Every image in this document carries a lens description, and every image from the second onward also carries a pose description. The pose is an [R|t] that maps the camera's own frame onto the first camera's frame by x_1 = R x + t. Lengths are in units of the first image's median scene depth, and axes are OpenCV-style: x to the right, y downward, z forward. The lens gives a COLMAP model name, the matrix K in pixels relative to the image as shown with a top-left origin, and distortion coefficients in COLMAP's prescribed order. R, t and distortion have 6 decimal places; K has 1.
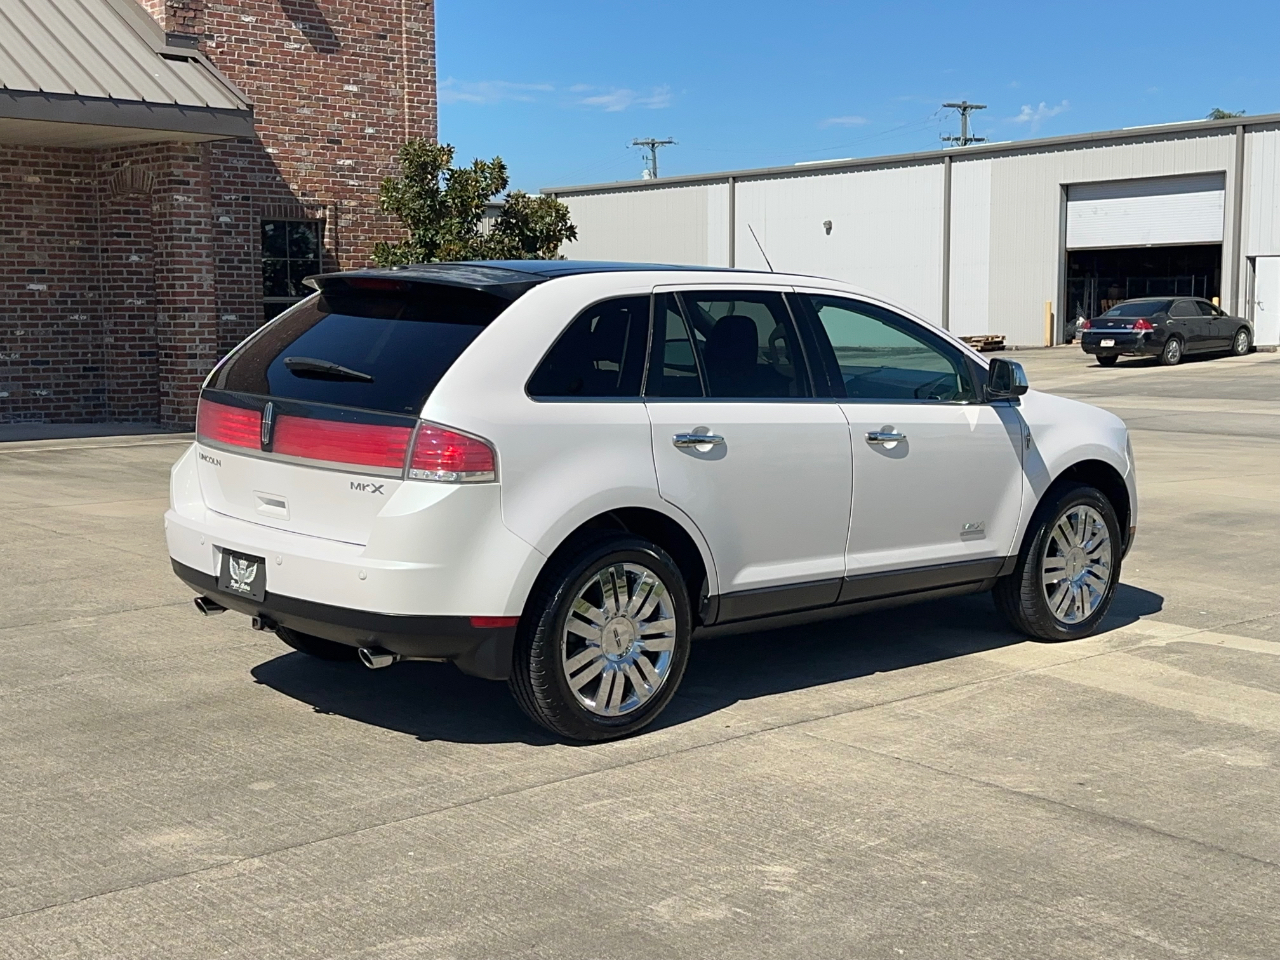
lens RADIAL K [[1745.8, 0, 623.4], [0, 1745.8, 482.8], [0, 0, 1]] dist [0.190902, -0.356507]
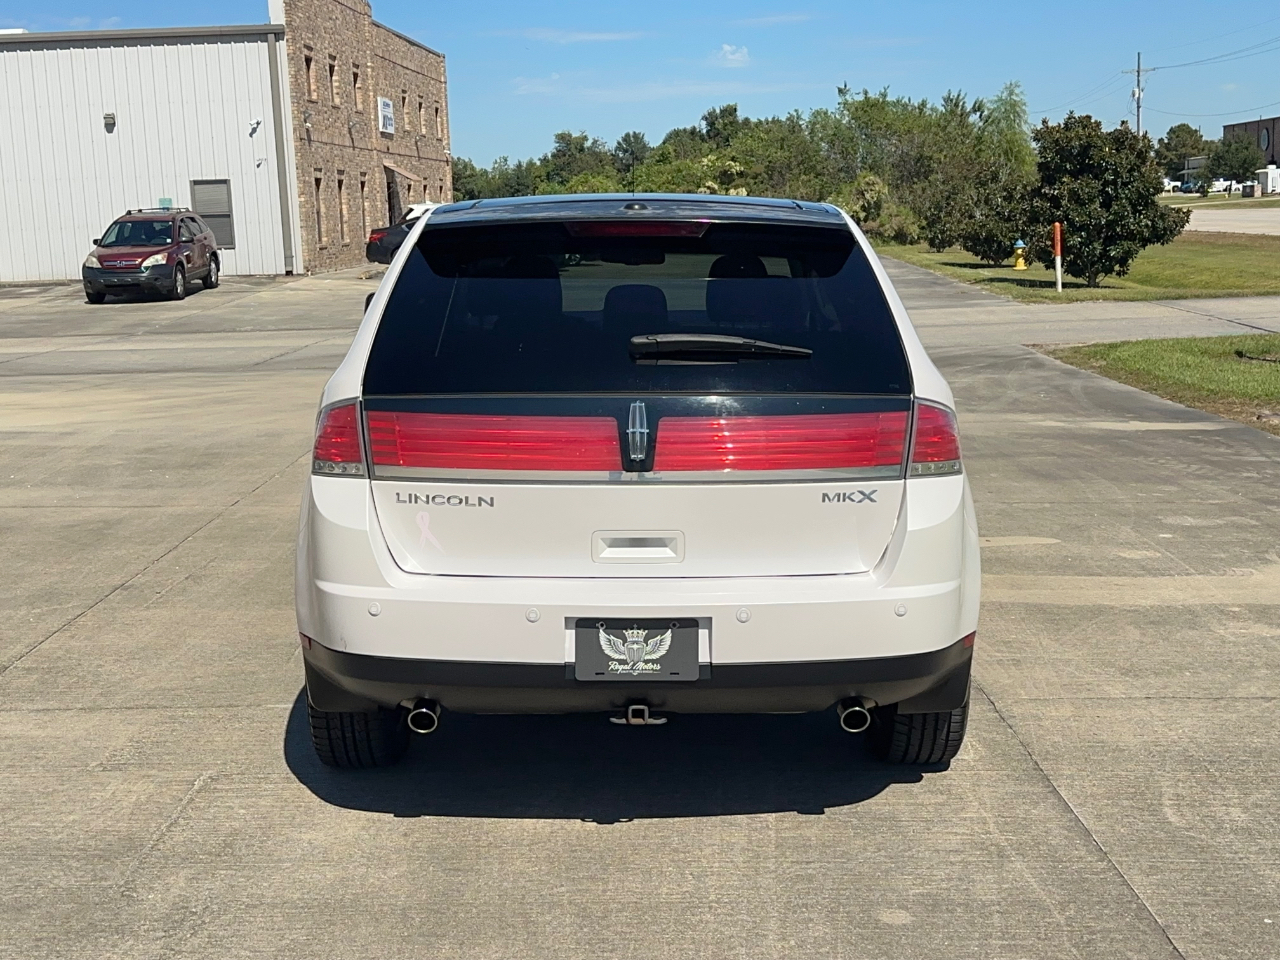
lens RADIAL K [[1747.1, 0, 634.3], [0, 1747.1, 479.1], [0, 0, 1]] dist [0.199545, -0.419630]
pose [[0.668271, -0.132722, 0.731983, -0.571176], [0.106854, 0.990878, 0.082111, -0.057757], [-0.736204, 0.023343, 0.676357, 0.419472]]
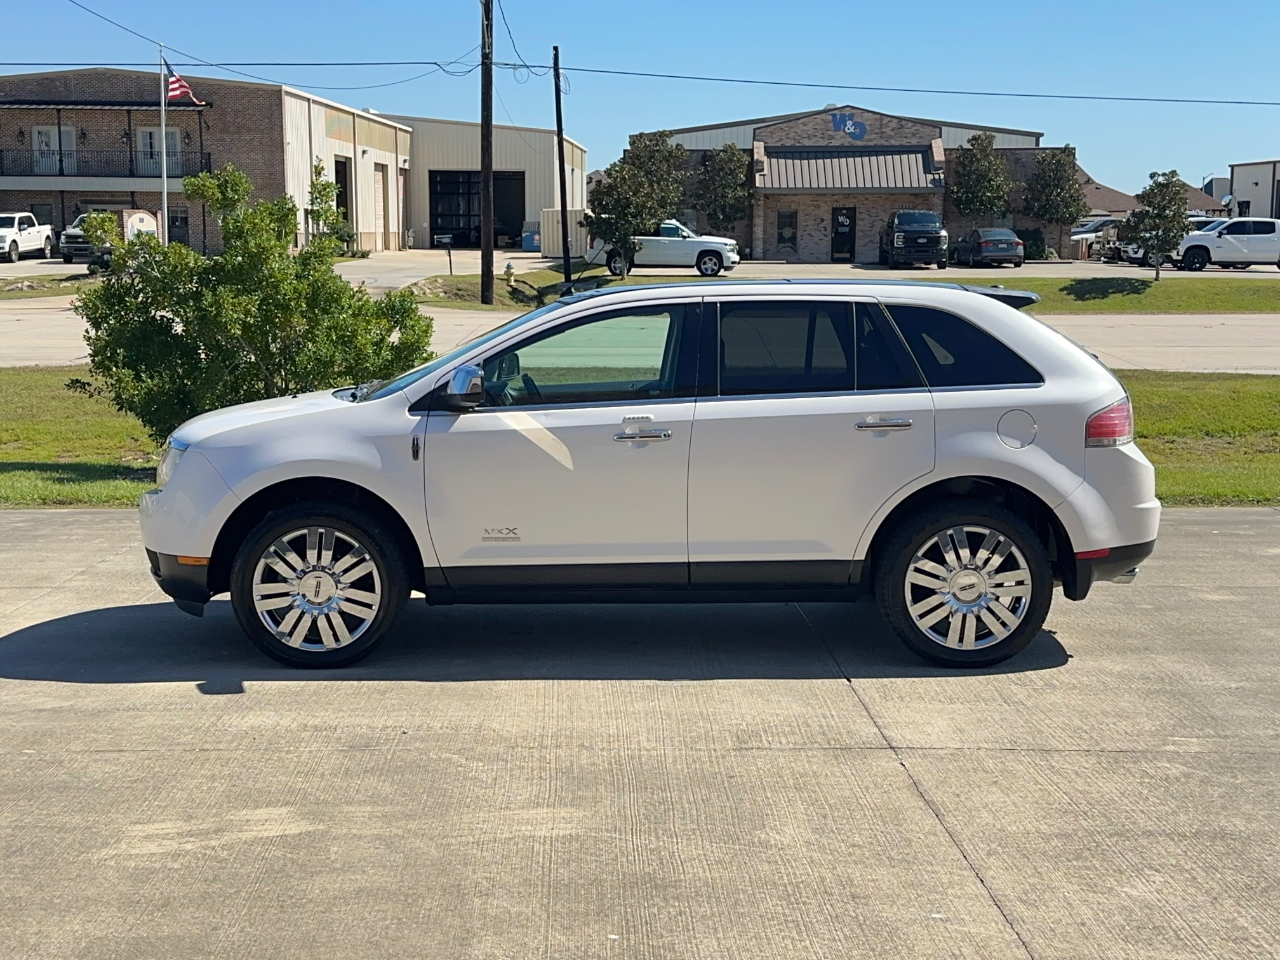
lens RADIAL K [[1747.1, 0, 634.3], [0, 1747.1, 479.1], [0, 0, 1]] dist [0.199545, -0.419630]
pose [[-0.751459, -0.089937, 0.653621, -0.655097], [0.066113, 0.975415, 0.210225, -0.228523], [-0.656459, 0.201188, -0.727039, 1.786496]]
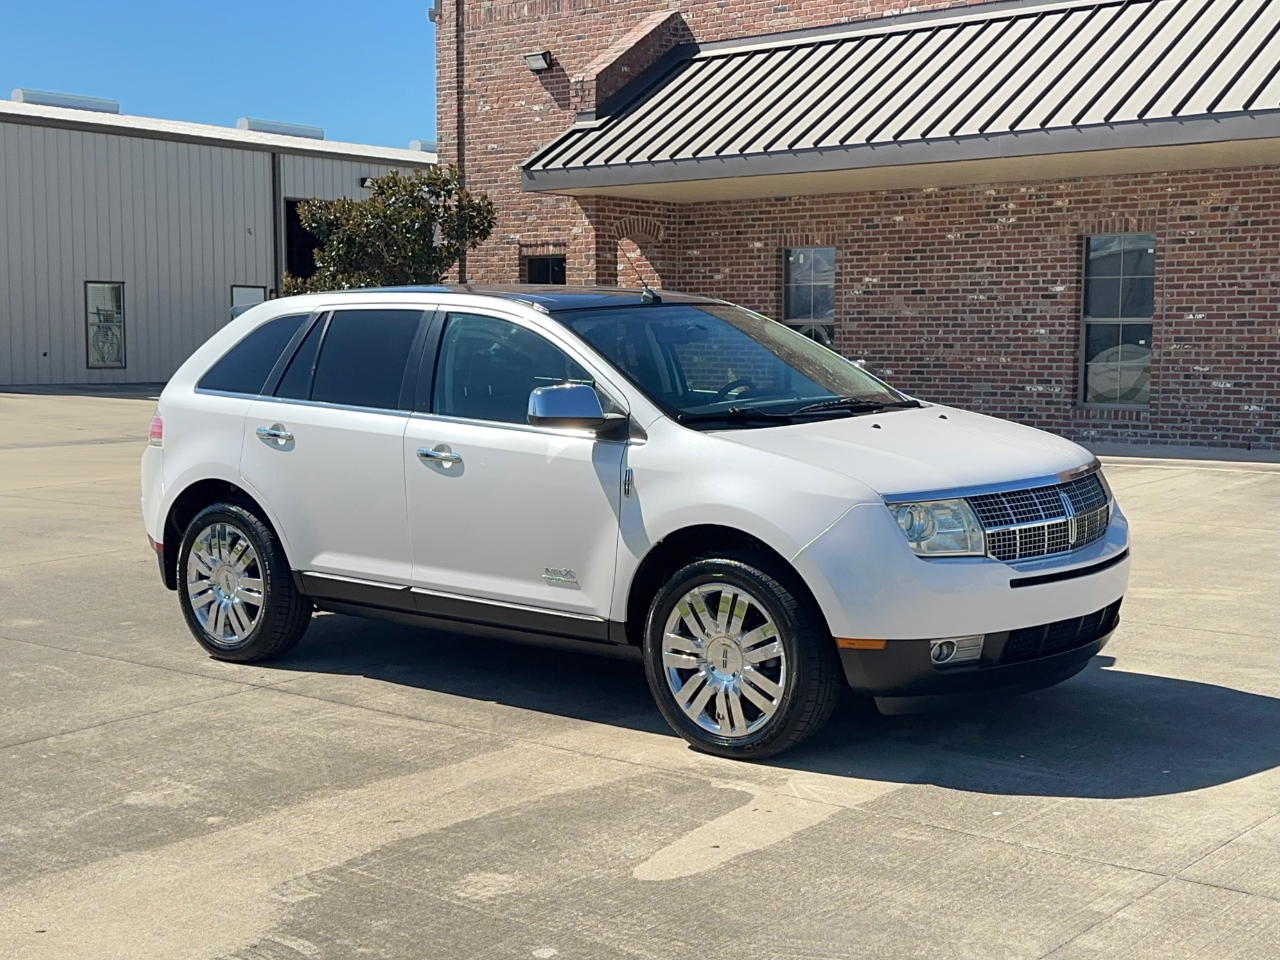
lens RADIAL K [[1773.4, 0, 632.7], [0, 1773.4, 483.8], [0, 0, 1]] dist [0.185688, -0.363955]
pose [[0.135412, 0.087844, -0.986888, 1.045918], [-0.101424, 0.992058, 0.074388, -0.086987], [0.985585, 0.090021, 0.143246, 0.871349]]
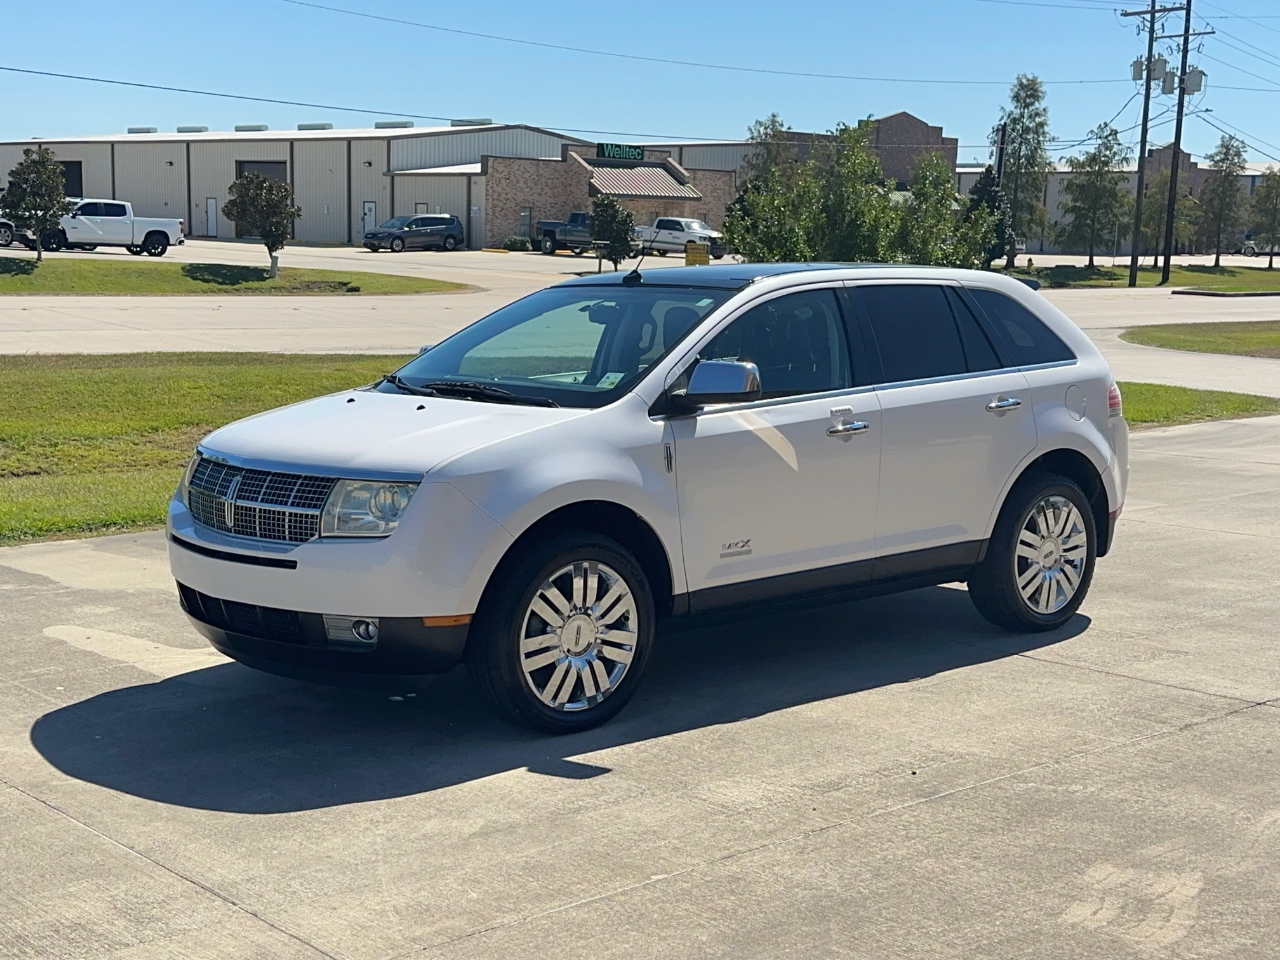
lens RADIAL K [[1747.1, 0, 634.3], [0, 1747.1, 479.1], [0, 0, 1]] dist [0.199545, -0.419630]
pose [[-0.999686, -0.022843, 0.010282, 0.073829], [-0.019745, 0.971125, 0.237754, -0.237830], [-0.015416, 0.237477, -0.971271, 1.969813]]
